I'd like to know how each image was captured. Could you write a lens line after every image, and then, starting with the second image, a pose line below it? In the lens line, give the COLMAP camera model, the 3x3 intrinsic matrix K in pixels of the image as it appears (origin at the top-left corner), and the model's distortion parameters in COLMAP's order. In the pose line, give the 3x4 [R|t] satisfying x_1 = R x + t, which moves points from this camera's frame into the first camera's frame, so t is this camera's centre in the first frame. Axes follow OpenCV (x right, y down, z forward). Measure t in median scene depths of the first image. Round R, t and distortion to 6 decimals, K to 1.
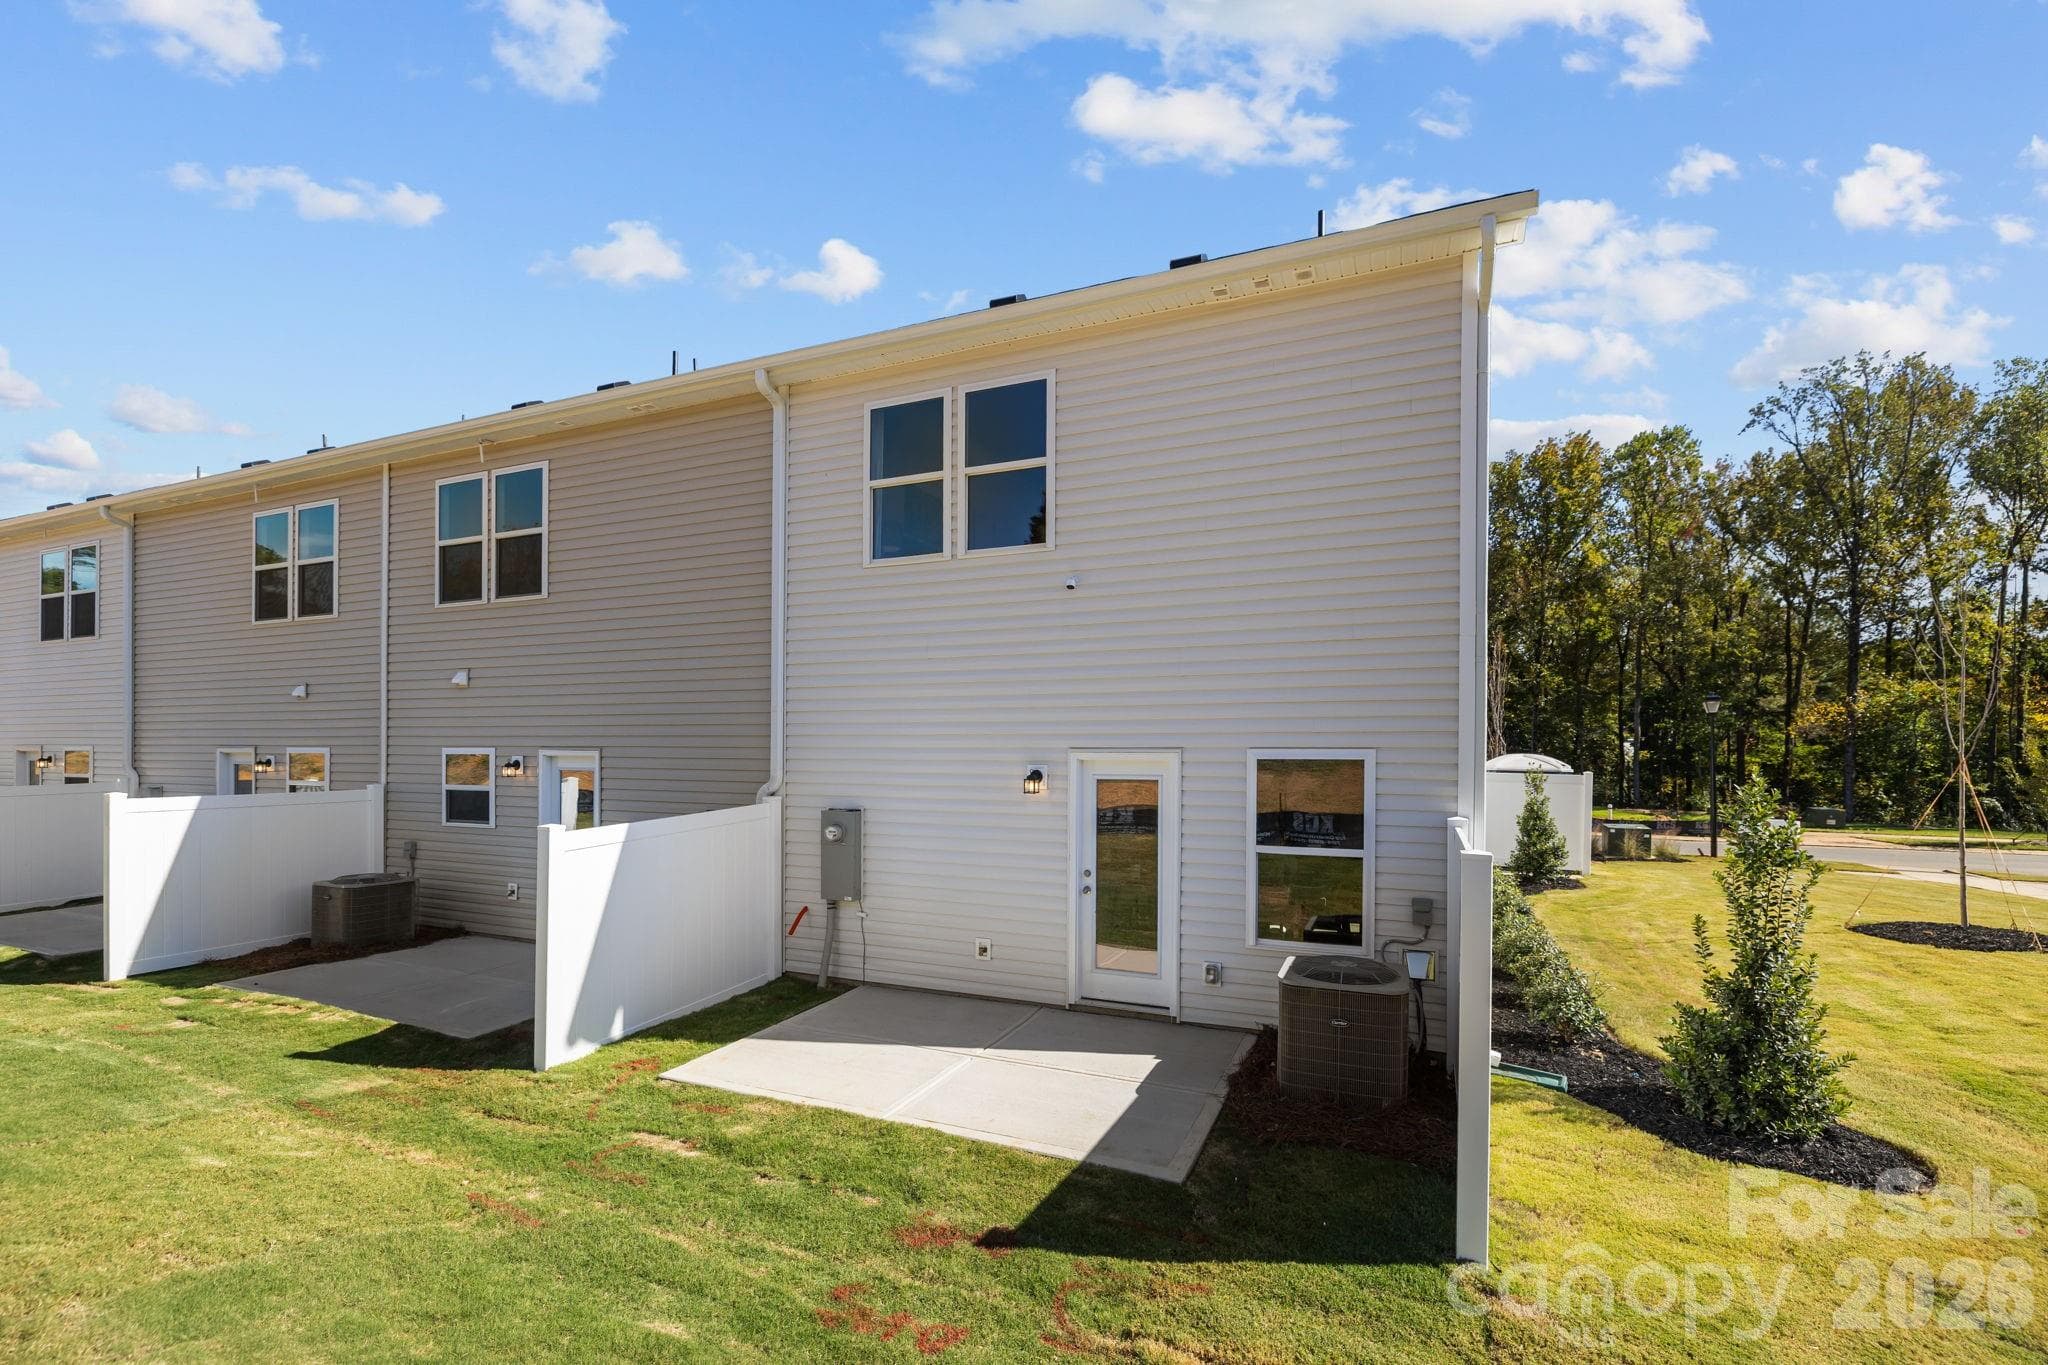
lens RADIAL K [[912.4, 0, 1032.1], [0, 912.4, 737.4], [0, 0, 1]] dist [-0.000876, -0.000116]
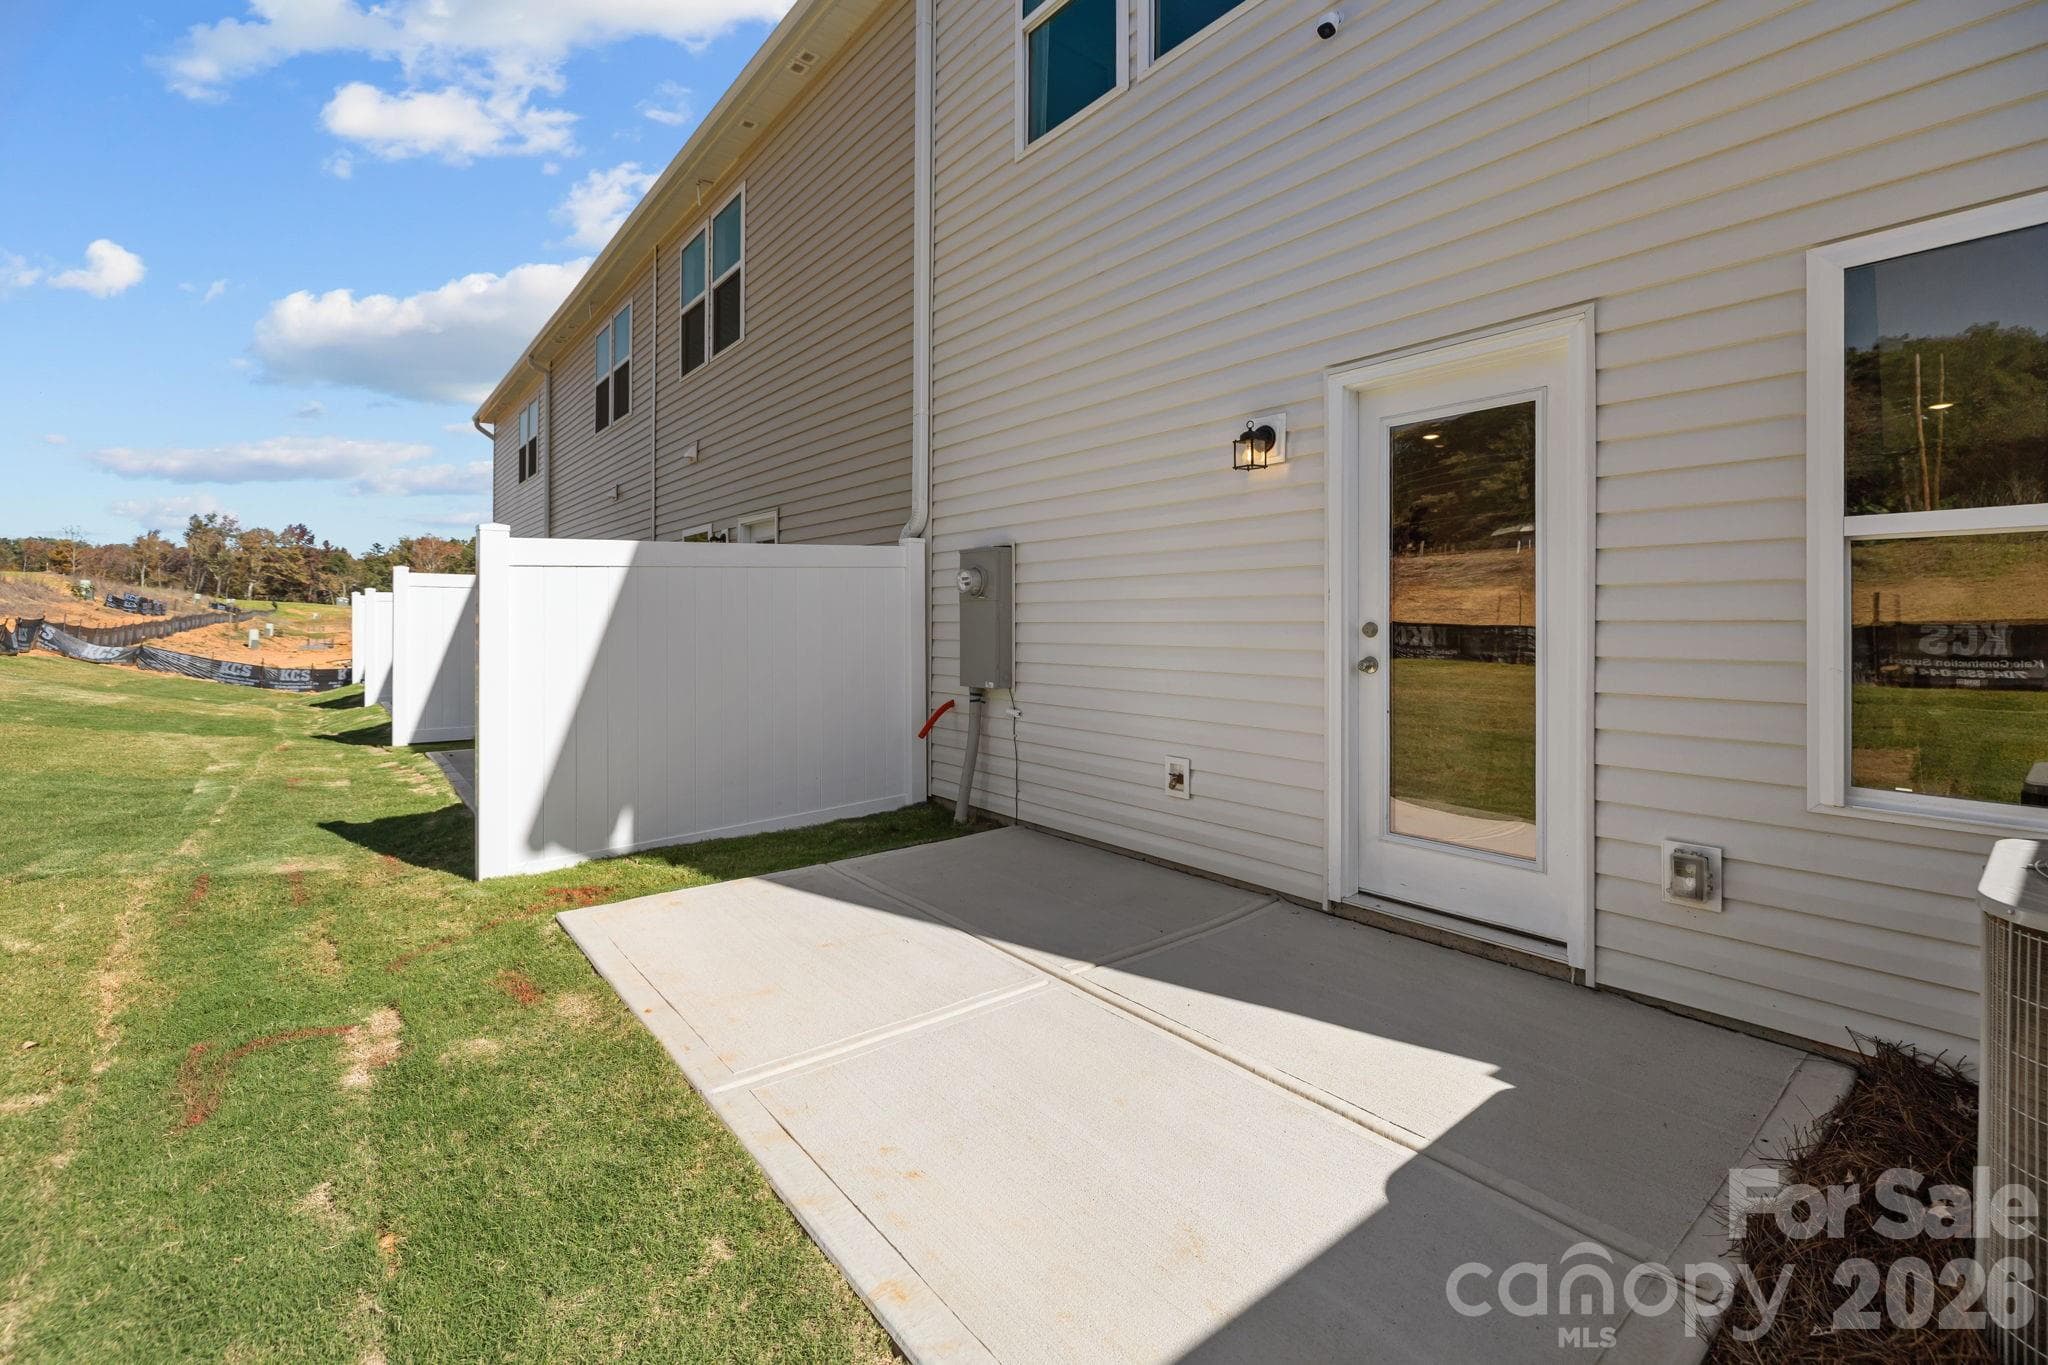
lens RADIAL K [[898.7, 0, 1012.5], [0, 898.7, 616.2], [0, 0, 1]] dist [-0.000729, 0.000045]
pose [[0.875718, -0.006985, -0.482772, 0.123059], [0.008505, 0.999963, 0.000959, 0.140457], [0.482747, -0.004946, 0.875746, 0.505560]]
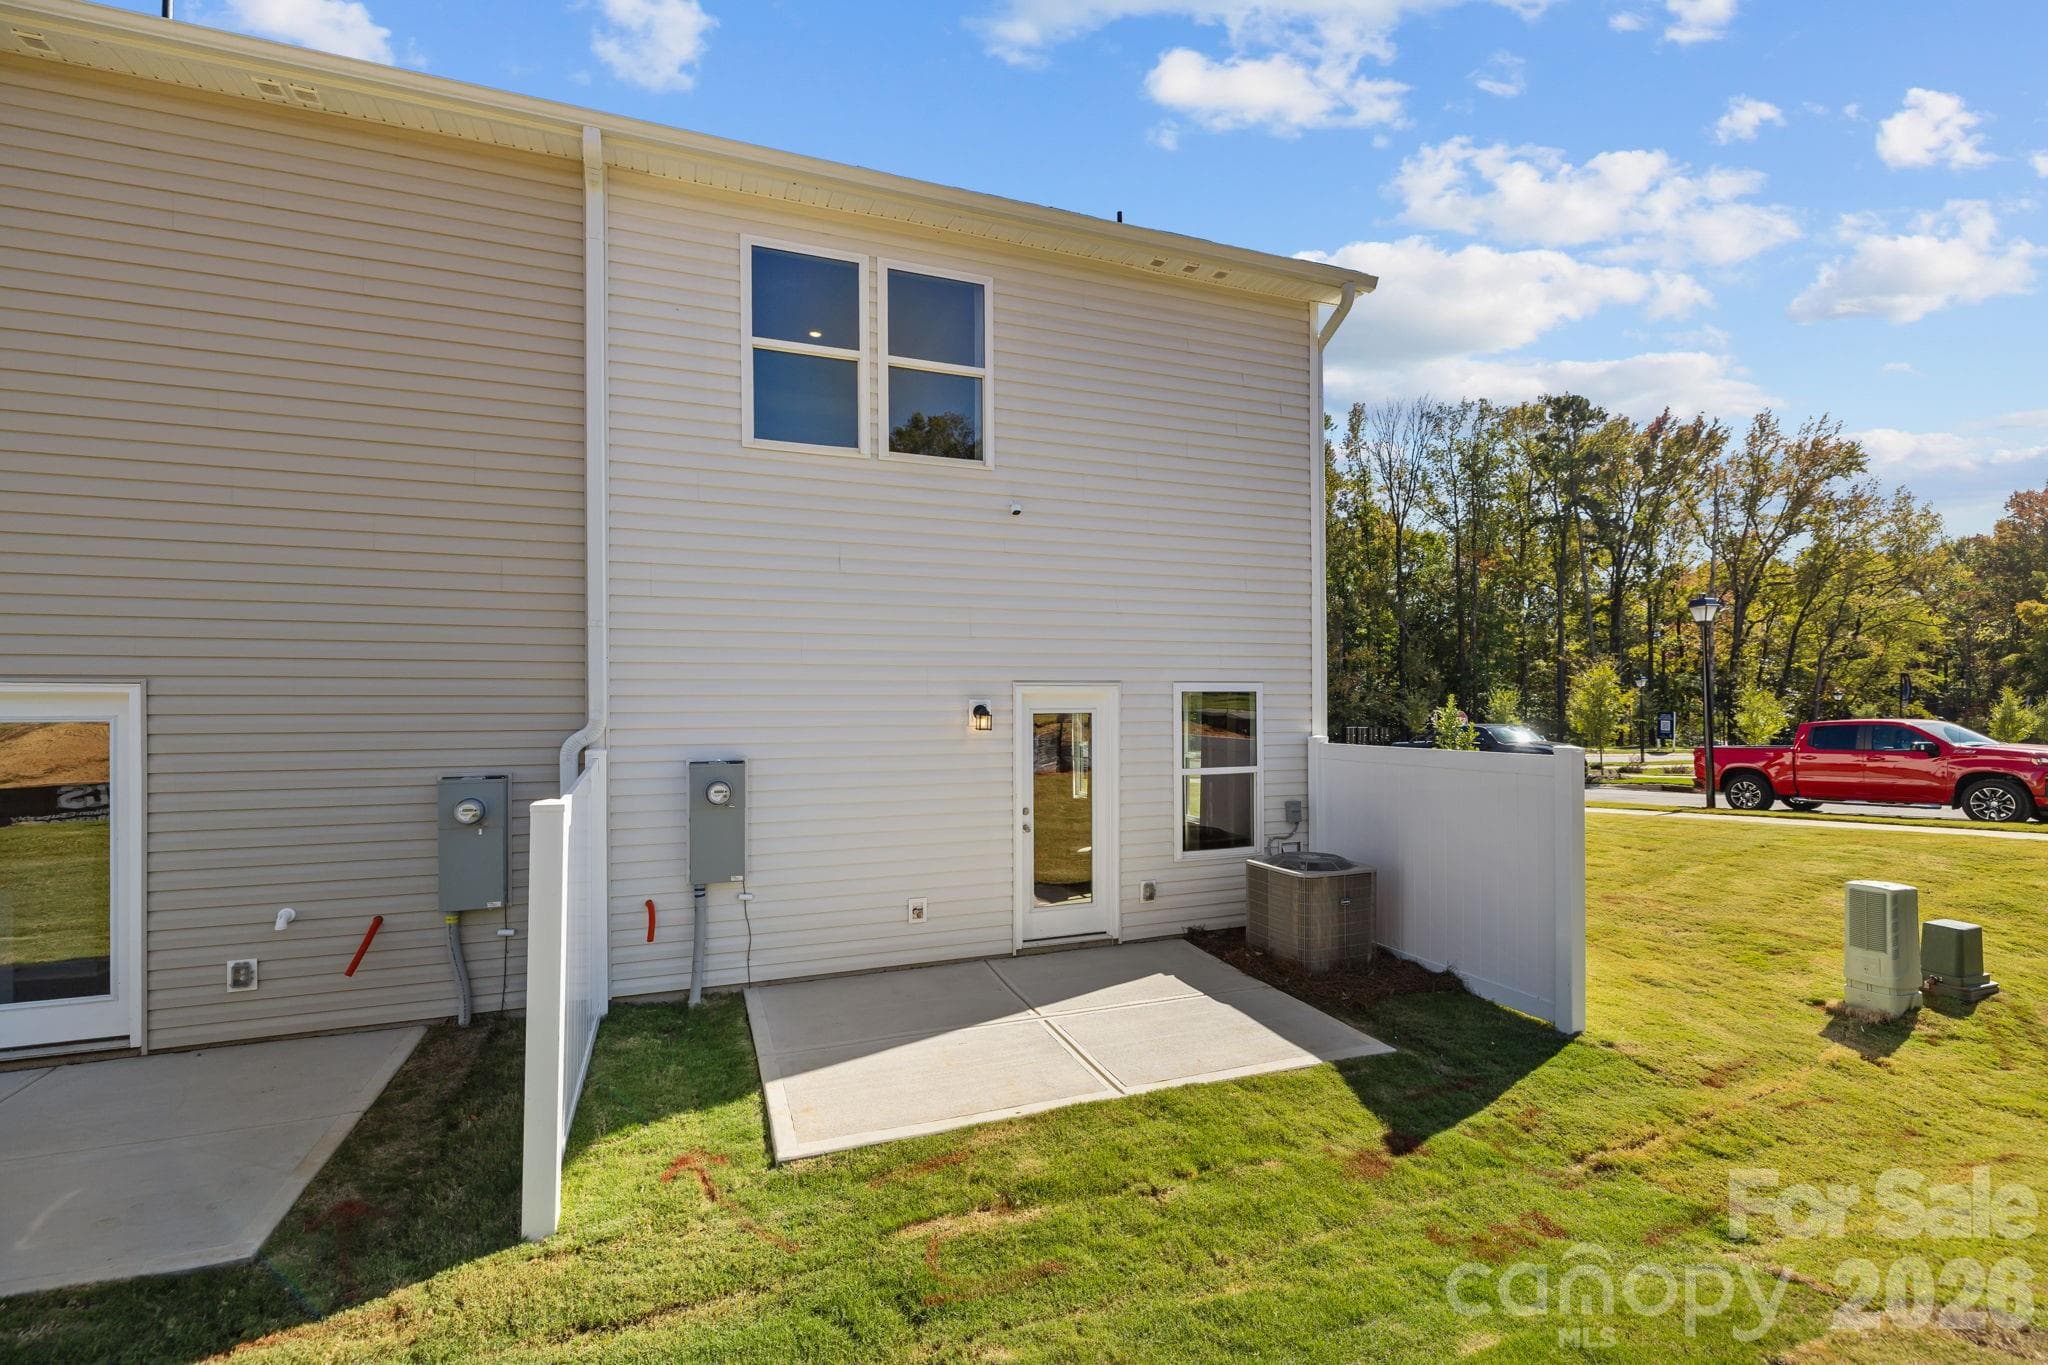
lens RADIAL K [[884.9, 0, 1024.4], [0, 884.9, 688.6], [0, 0, 1]] dist [-0.002300, 0.000160]
pose [[0.710093, 0.004484, 0.704093, -0.601237], [-0.003261, 0.999990, -0.003079, 0.022205], [-0.704100, -0.000110, 0.710101, 0.336739]]
